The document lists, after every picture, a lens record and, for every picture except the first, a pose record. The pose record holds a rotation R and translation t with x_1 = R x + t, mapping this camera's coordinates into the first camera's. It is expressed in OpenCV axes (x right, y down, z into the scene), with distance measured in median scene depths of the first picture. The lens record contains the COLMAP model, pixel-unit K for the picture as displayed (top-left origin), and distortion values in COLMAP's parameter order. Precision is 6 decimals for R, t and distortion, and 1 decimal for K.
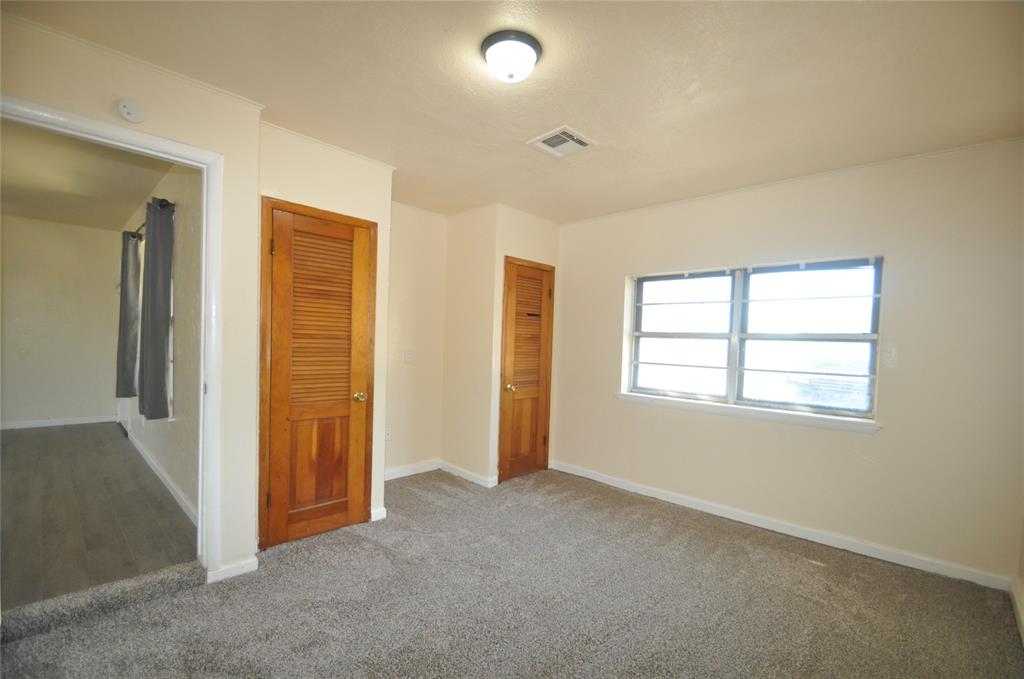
lens RADIAL K [[446.2, 0, 499.0], [0, 446.2, 353.6], [0, 0, 1]] dist [0.017648, -0.018040]
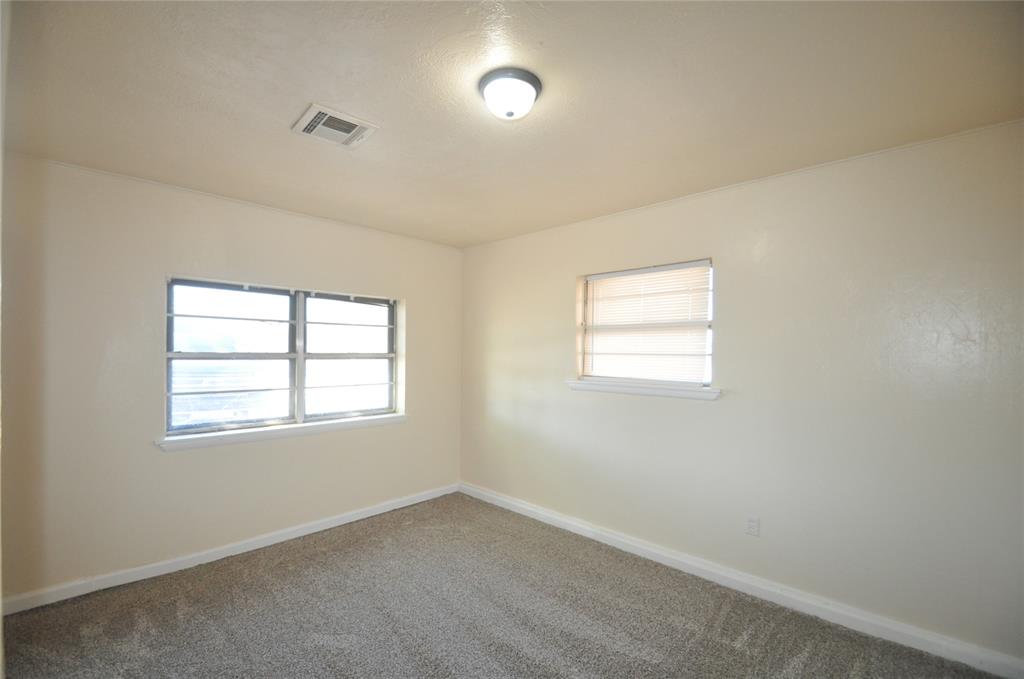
lens RADIAL K [[446.2, 0, 499.0], [0, 446.2, 353.6], [0, 0, 1]] dist [0.017648, -0.018040]
pose [[0.005818, -0.009131, 0.999941, -0.487908], [0.043058, 0.999033, 0.008872, -0.033289], [-0.999056, 0.043004, 0.006205, 0.527689]]
